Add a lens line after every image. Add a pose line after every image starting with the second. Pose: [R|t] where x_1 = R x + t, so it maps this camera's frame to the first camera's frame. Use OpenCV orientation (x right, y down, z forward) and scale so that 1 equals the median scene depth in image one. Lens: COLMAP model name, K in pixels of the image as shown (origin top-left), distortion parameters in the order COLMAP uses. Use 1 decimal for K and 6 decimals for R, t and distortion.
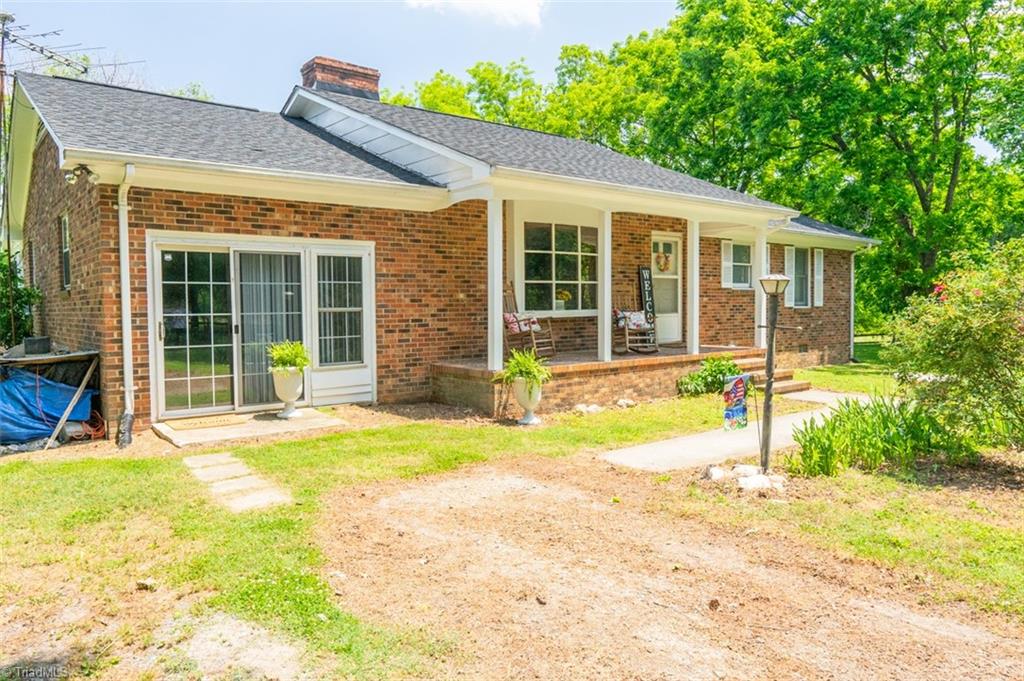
lens RADIAL K [[699.1, 0, 514.6], [0, 699.1, 337.5], [0, 0, 1]] dist [-0.004724, 0.006638]
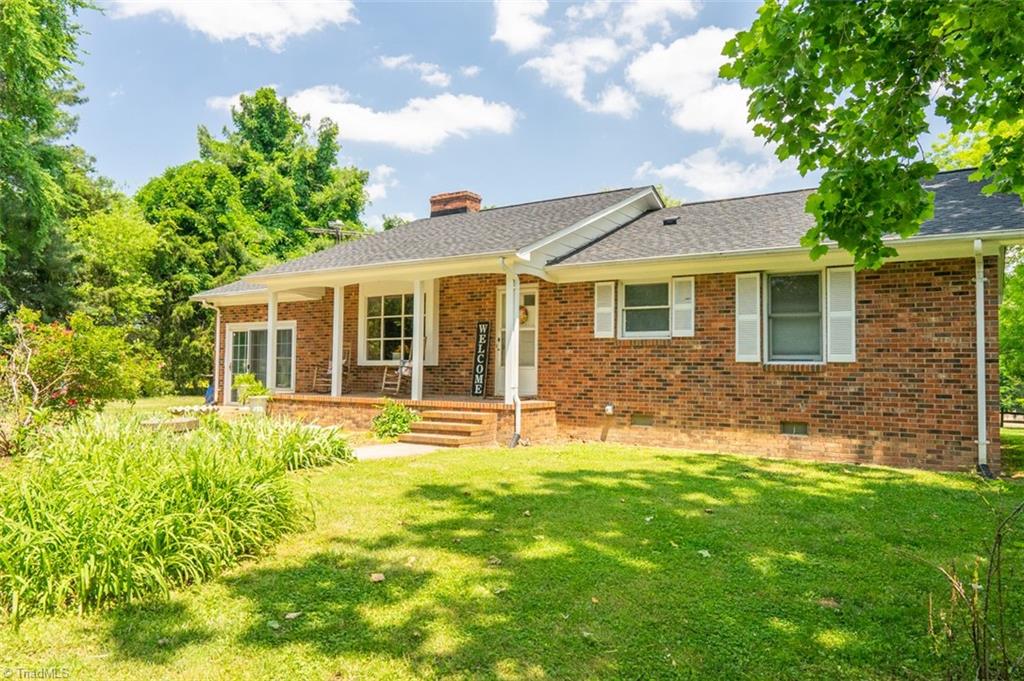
lens RADIAL K [[699.1, 0, 510.4], [0, 699.1, 340.7], [0, 0, 1]] dist [-0.004724, 0.006638]
pose [[0.304995, -0.028333, -0.951932, 1.431961], [-0.058823, 0.997088, -0.048524, -0.026578], [0.950536, 0.070795, 0.302440, 0.847861]]
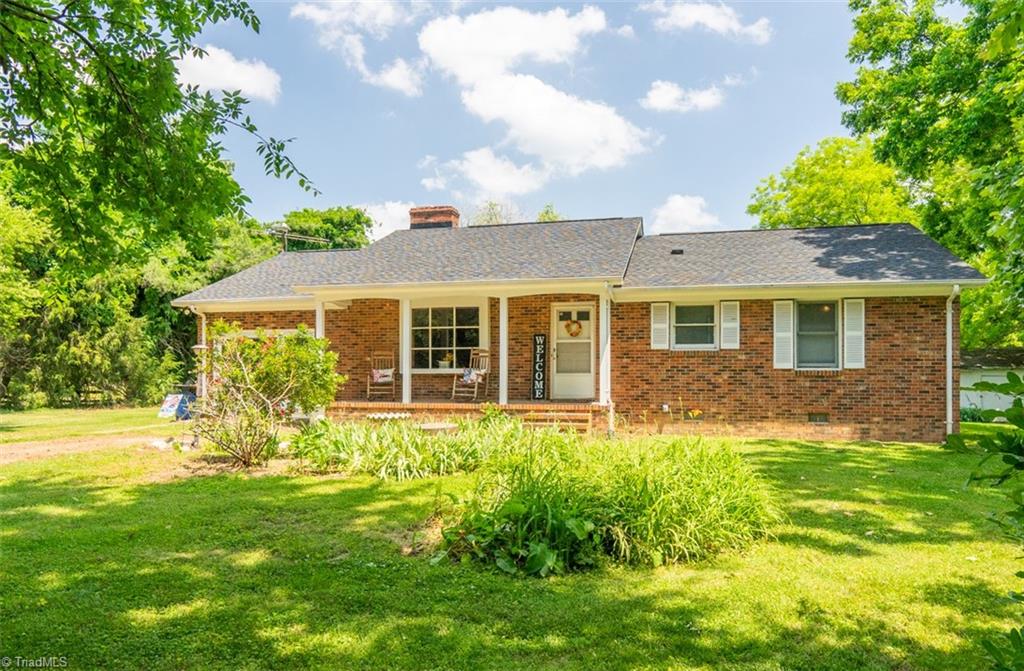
lens RADIAL K [[712.6, 0, 514.5], [0, 712.6, 379.4], [0, 0, 1]] dist [-0.001040, -0.001681]
pose [[0.606728, 0.011266, -0.794830, 1.336671], [-0.044072, 0.998838, -0.019484, 0.003622], [0.793687, 0.046852, 0.606519, 0.268030]]
